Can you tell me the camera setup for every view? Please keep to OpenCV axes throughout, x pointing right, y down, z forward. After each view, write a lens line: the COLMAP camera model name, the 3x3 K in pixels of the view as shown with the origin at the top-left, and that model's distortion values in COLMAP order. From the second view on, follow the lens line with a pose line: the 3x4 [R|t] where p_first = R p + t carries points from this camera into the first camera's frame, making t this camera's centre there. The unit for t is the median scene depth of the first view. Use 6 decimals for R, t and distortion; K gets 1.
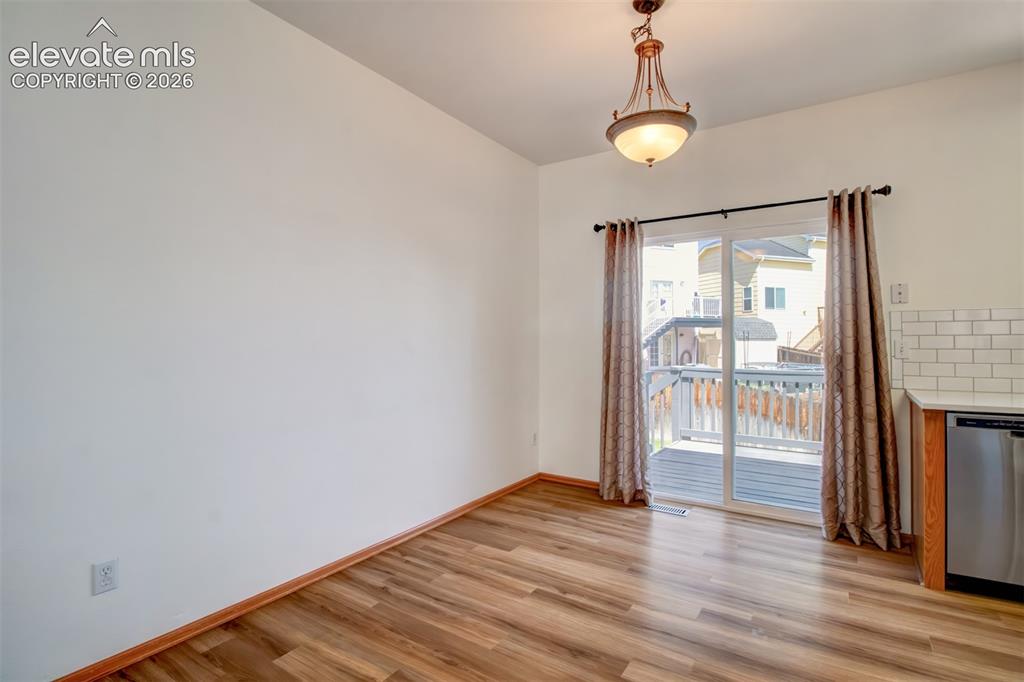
lens RADIAL K [[487.3, 0, 508.2], [0, 487.3, 331.3], [0, 0, 1]] dist [0.005196, -0.013226]
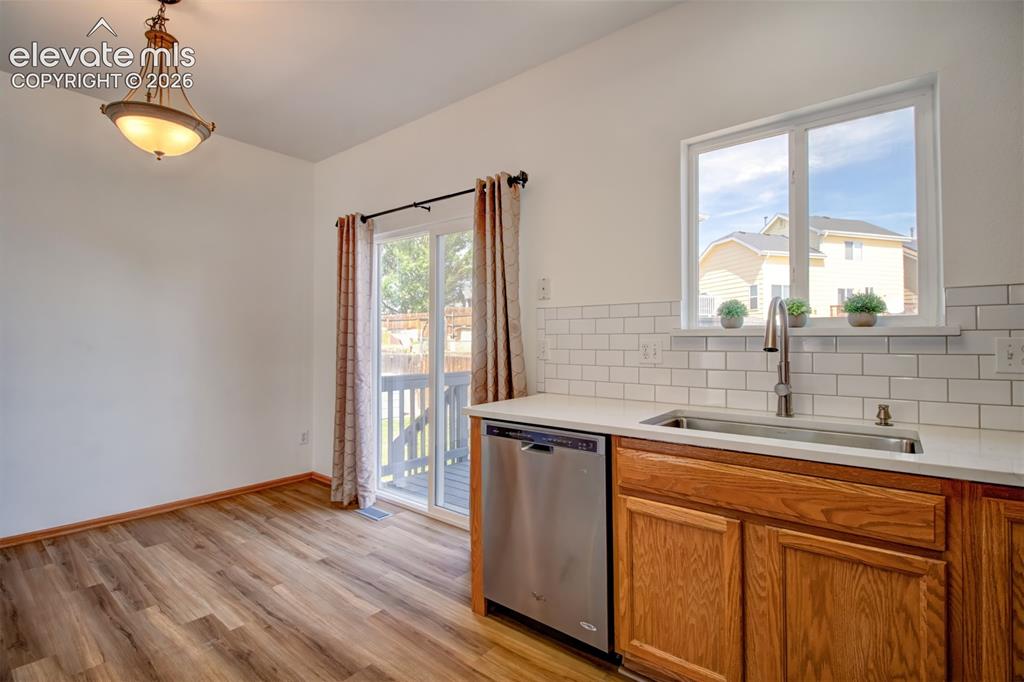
lens RADIAL K [[487.3, 0, 519.4], [0, 487.3, 330.3], [0, 0, 1]] dist [0.005196, -0.013226]
pose [[0.995091, 0.003309, -0.098912, 0.858413], [-0.003388, 0.999994, -0.000634, 0.001146], [0.098909, 0.000966, 0.995096, 0.077547]]
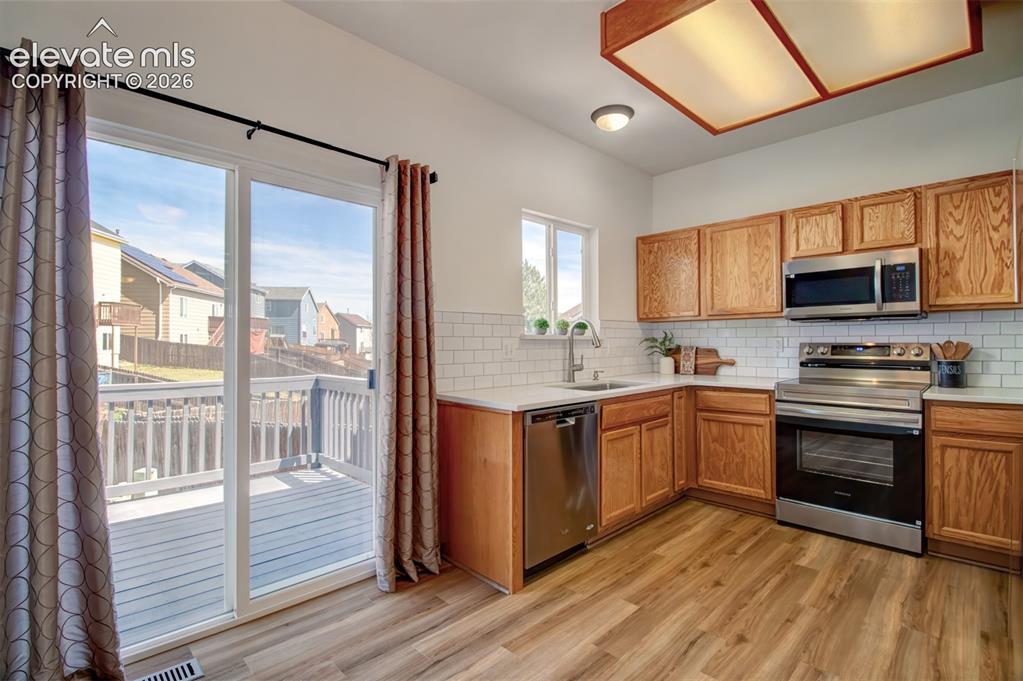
lens RADIAL K [[486.8, 0, 490.5], [0, 486.8, 342.0], [0, 0, 1]] dist [0.005196, -0.013226]
pose [[0.225066, 0.005223, 0.974330, -0.088266], [-0.013053, 0.999912, -0.002345, 0.019323], [-0.974256, -0.012190, 0.225114, 0.682311]]
